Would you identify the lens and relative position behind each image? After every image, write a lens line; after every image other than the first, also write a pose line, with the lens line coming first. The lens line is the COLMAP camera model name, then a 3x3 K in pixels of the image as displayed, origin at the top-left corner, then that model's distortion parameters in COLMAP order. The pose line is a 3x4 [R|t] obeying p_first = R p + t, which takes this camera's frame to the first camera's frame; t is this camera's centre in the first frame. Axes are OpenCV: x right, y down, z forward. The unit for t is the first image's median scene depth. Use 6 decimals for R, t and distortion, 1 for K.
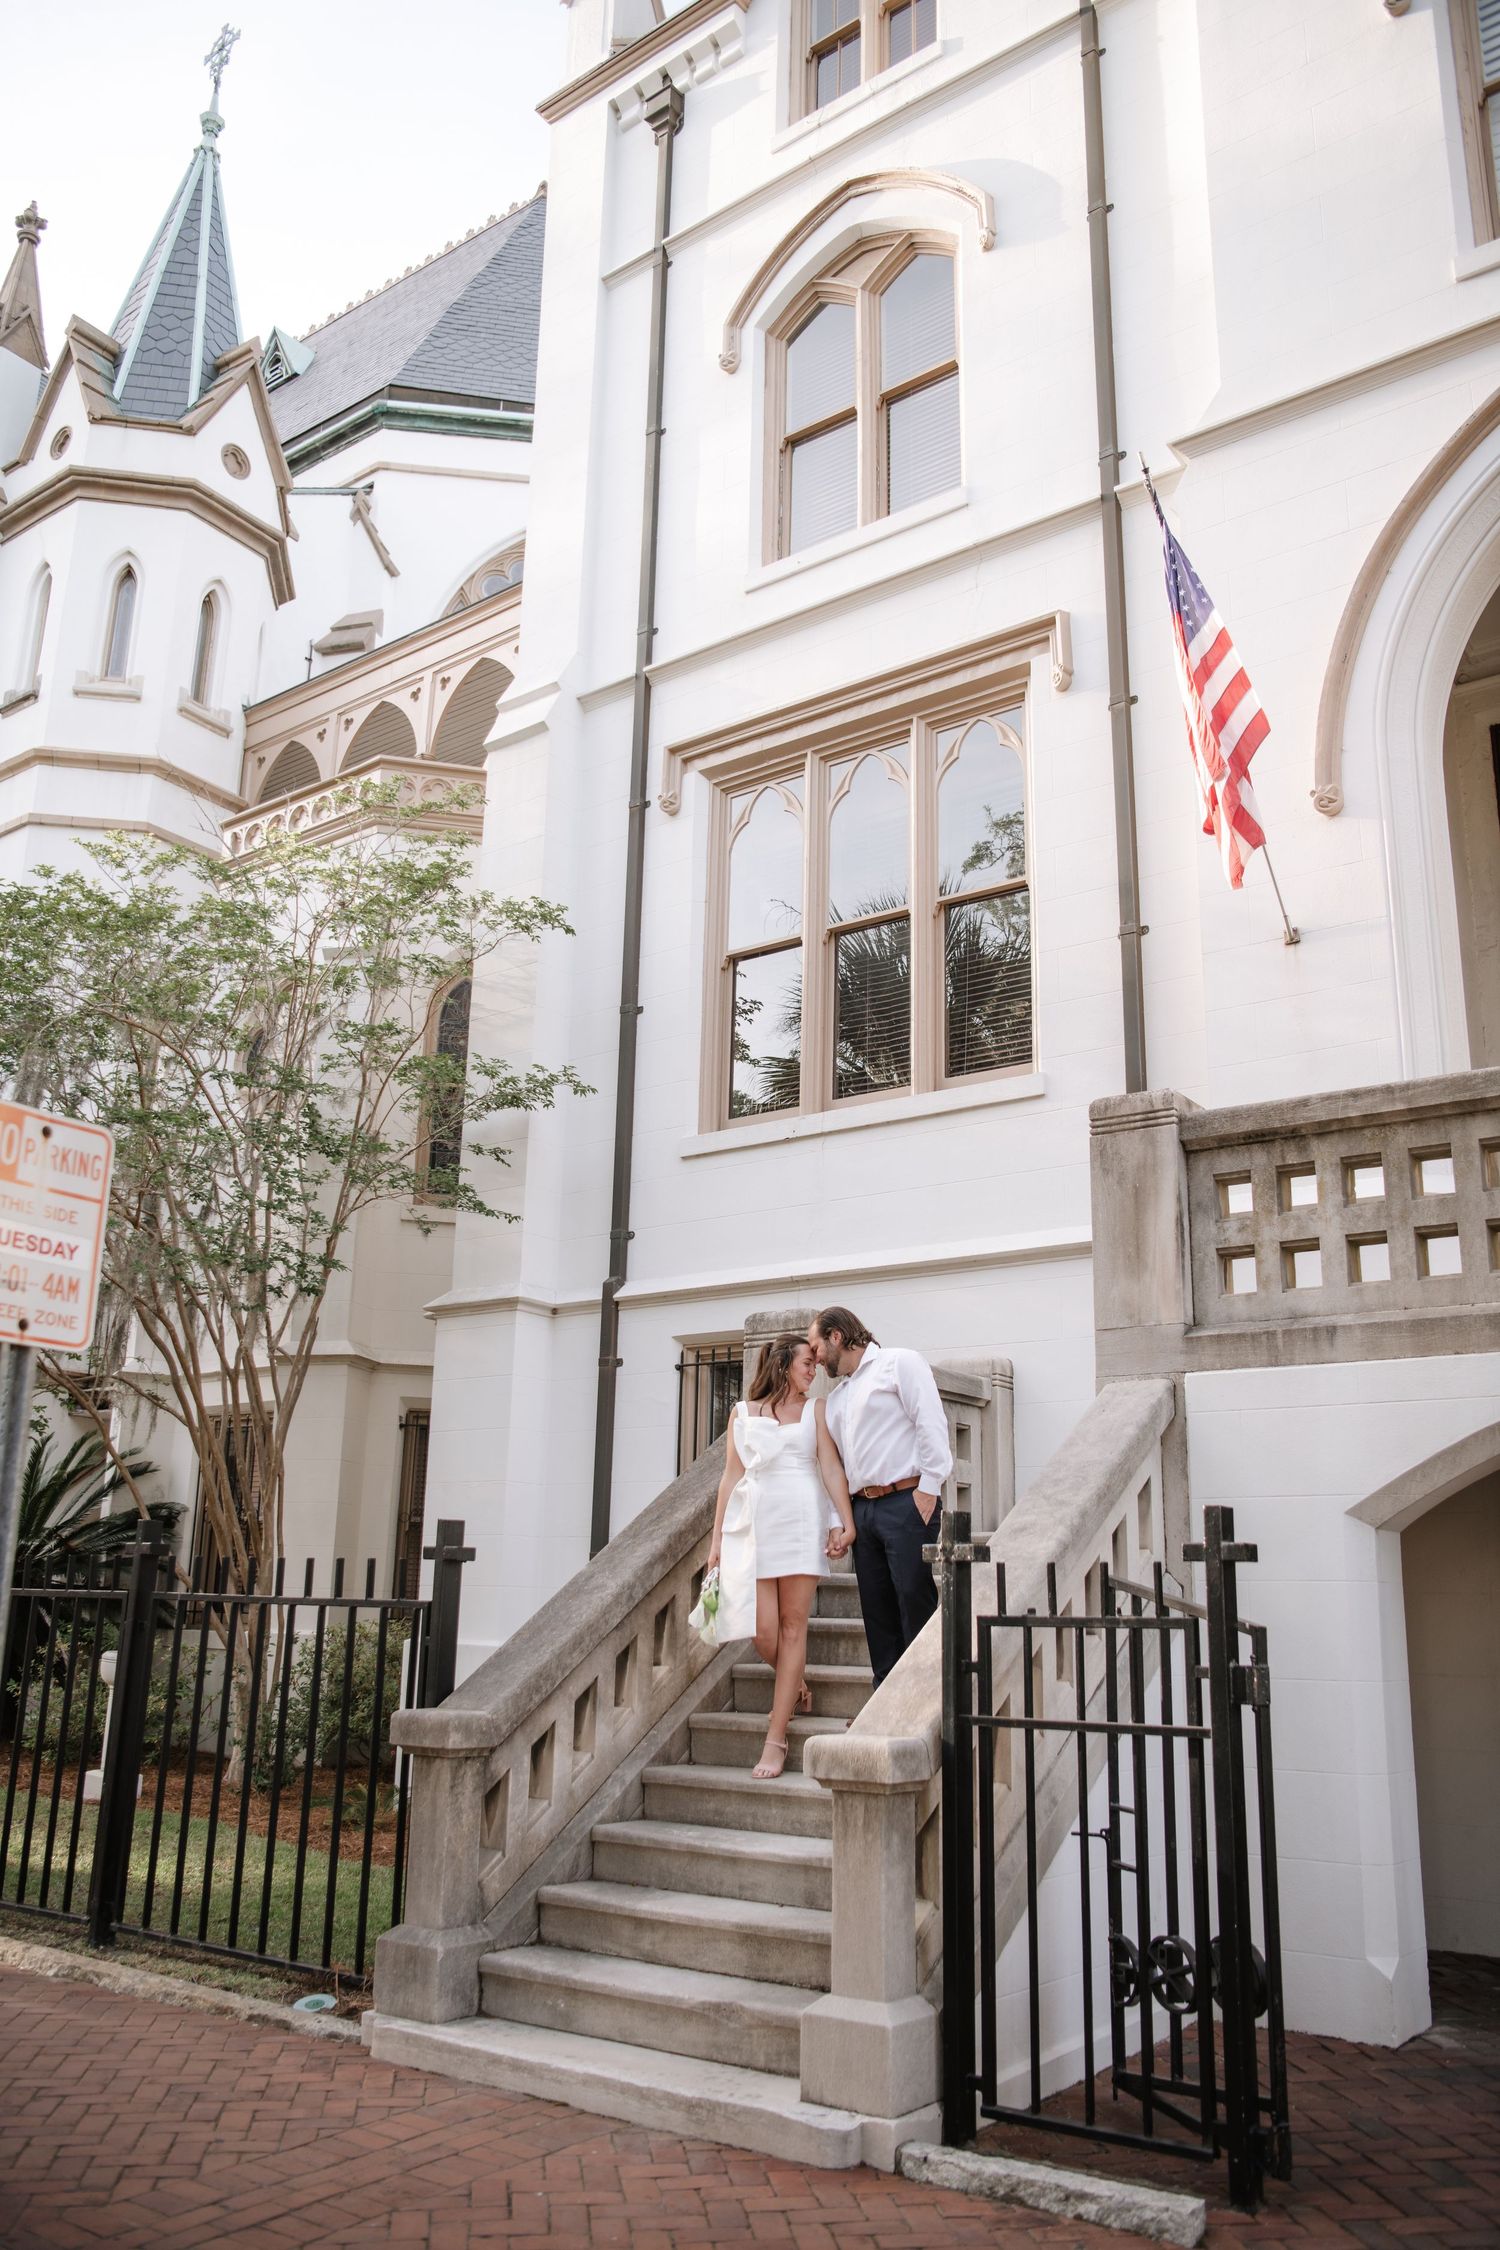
lens RADIAL K [[1809.7, 0, 734.9], [0, 1809.7, 1117.6], [0, 0, 1]] dist [-0.043774, 0.007631]
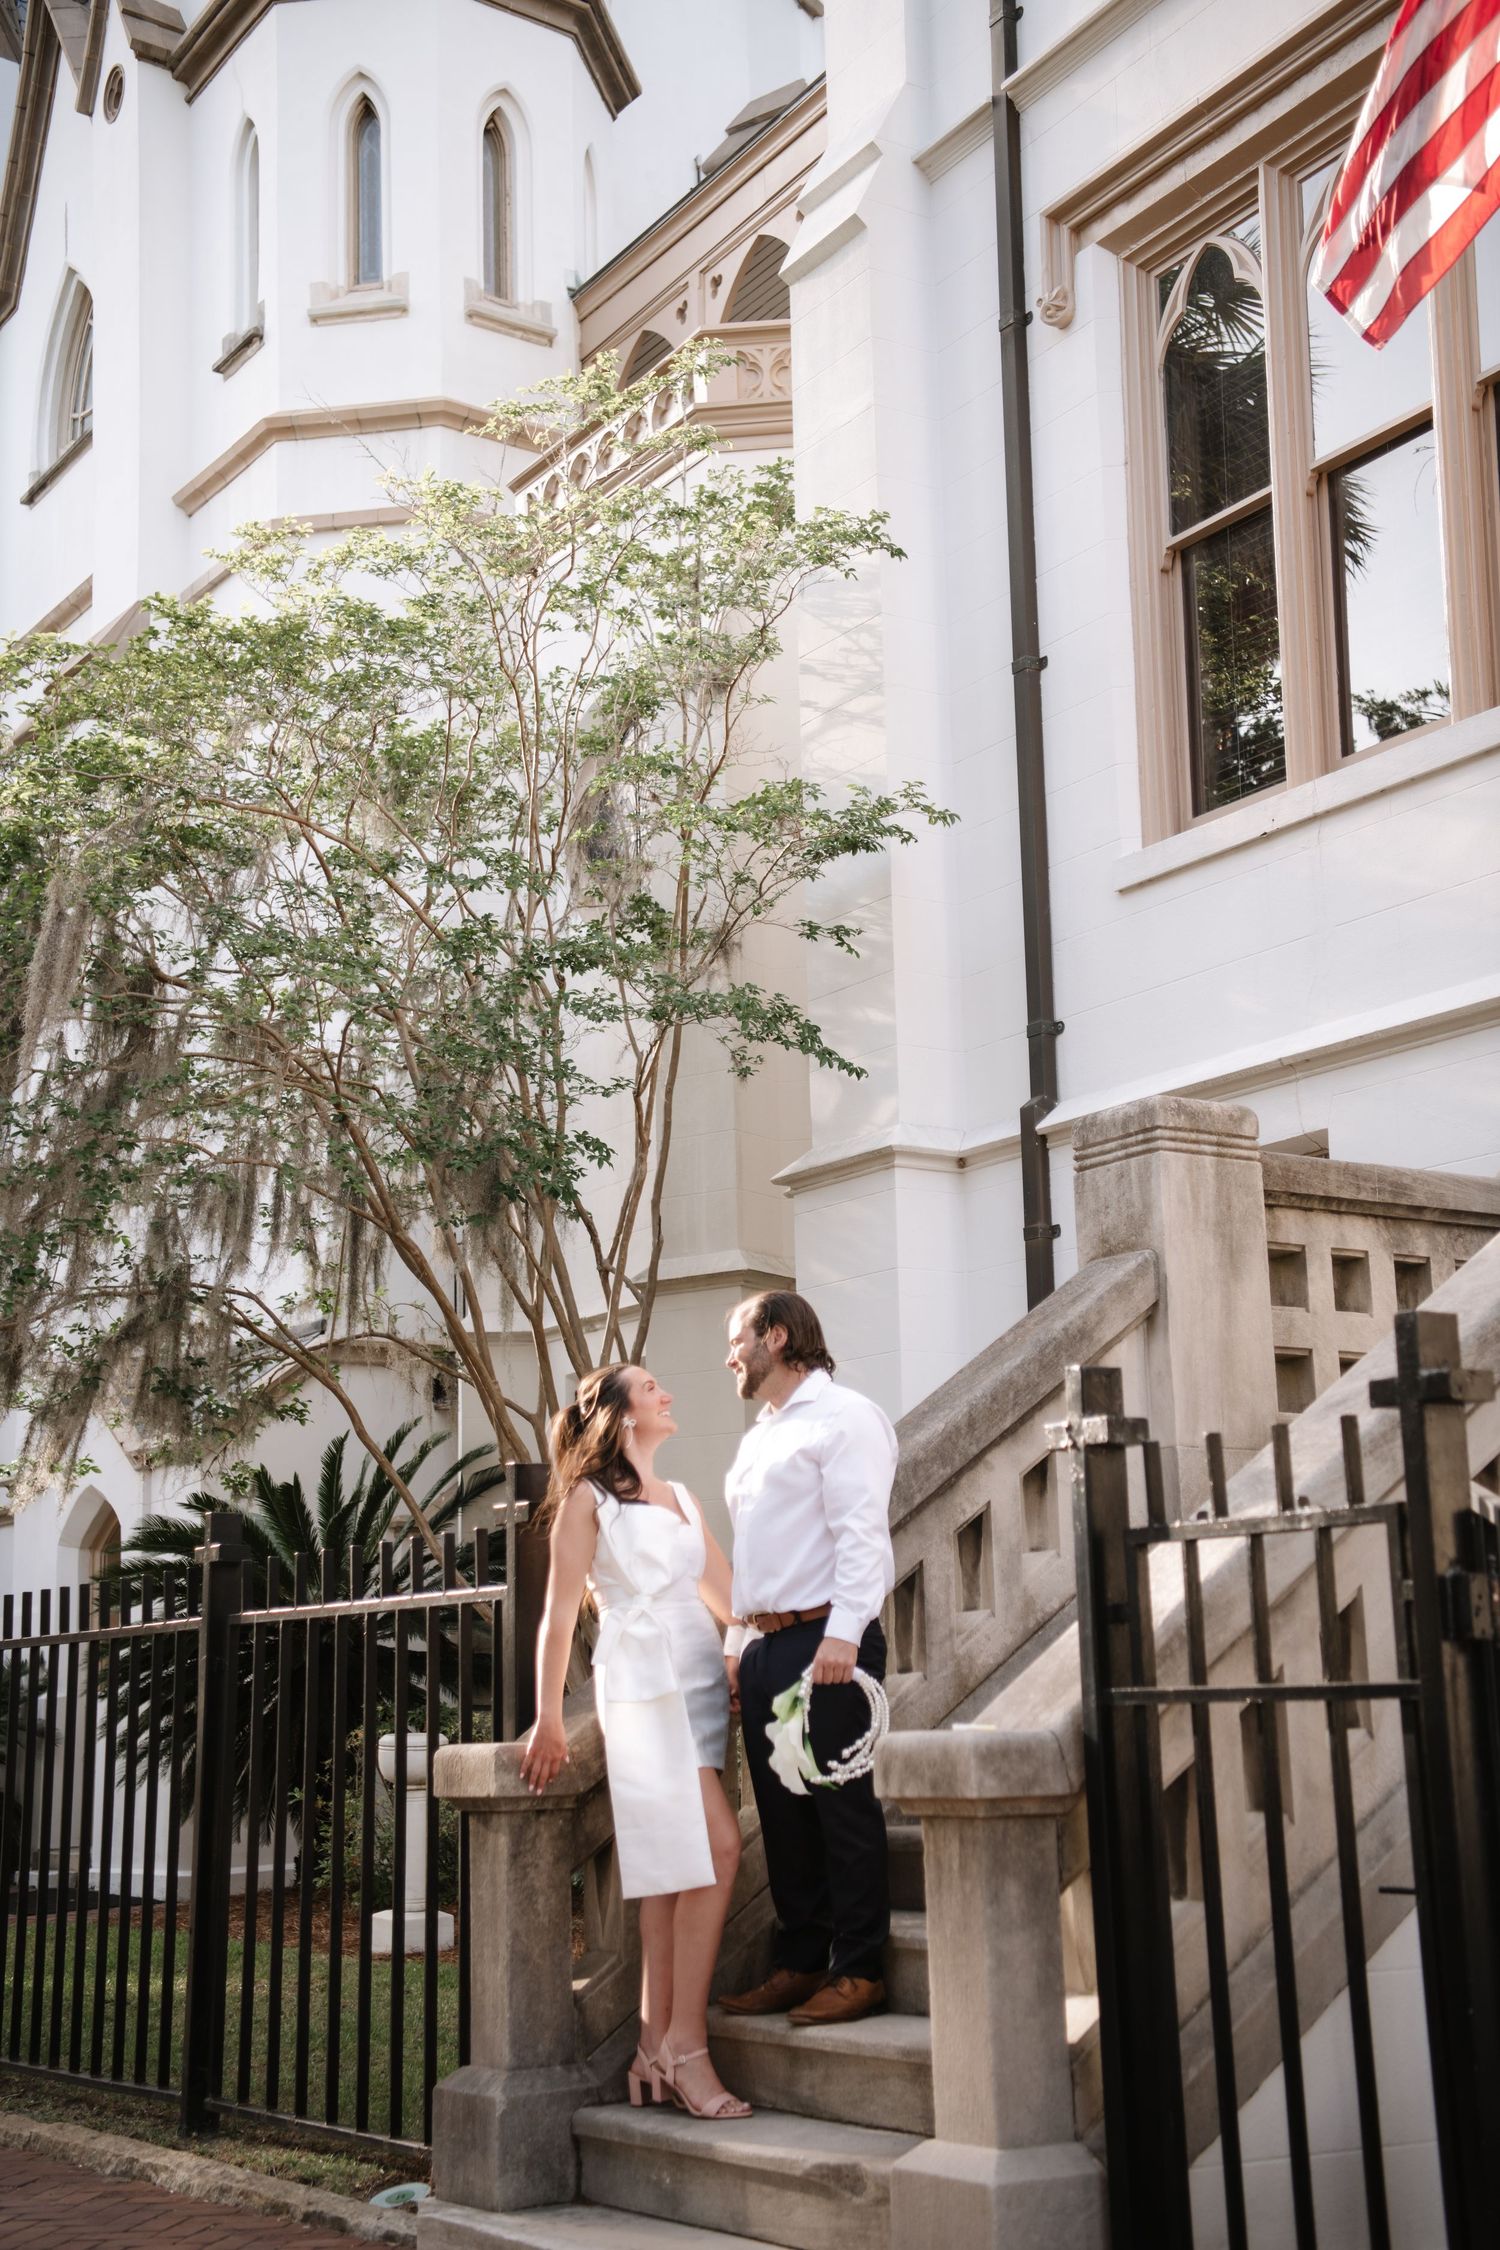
lens RADIAL K [[2943.5, 0, 728.2], [0, 2943.5, 1124.1], [0, 0, 1]] dist [0.149517, 0.000000]
pose [[0.938489, -0.112500, -0.326468, 0.159547], [0.135720, 0.989527, 0.049163, 0.031921], [0.317518, -0.090447, 0.943929, 0.005758]]
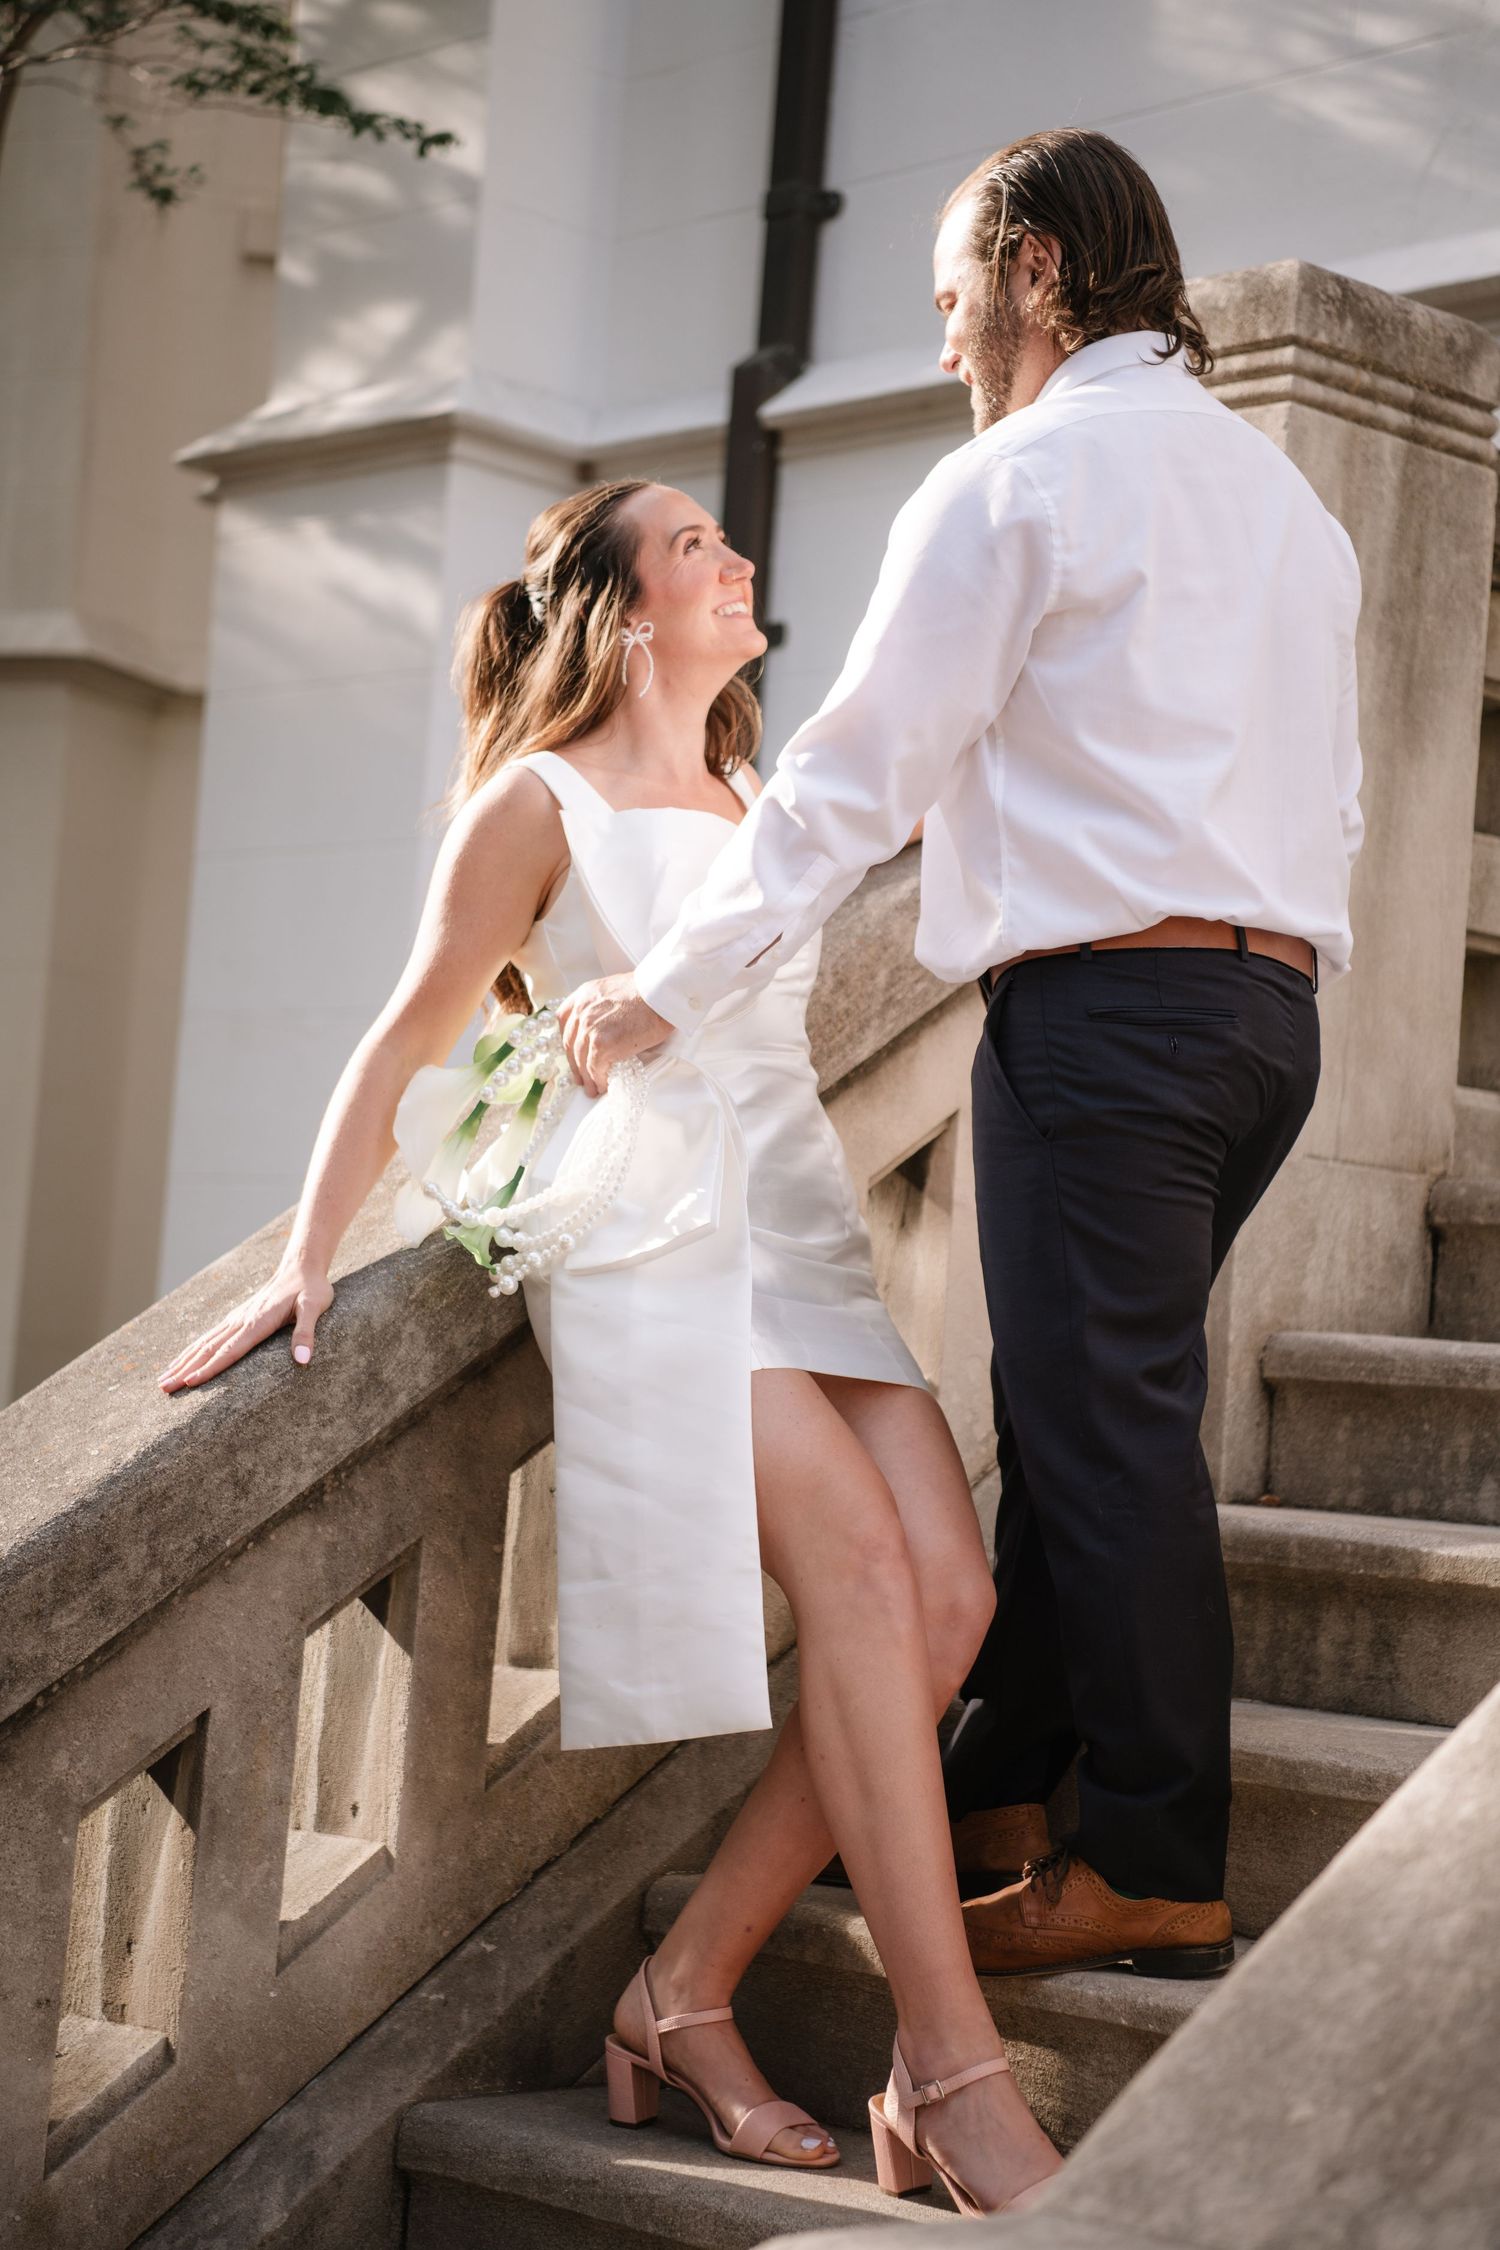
lens RADIAL K [[4269.2, 0, 736.3], [0, 4269.2, 1125.1], [0, 0, 1]] dist [0.310645, 0.000000]
pose [[0.986480, 0.036422, -0.159786, 0.044396], [-0.004880, 0.981086, 0.193508, 0.074066], [0.163812, -0.190112, 0.967999, 0.281525]]
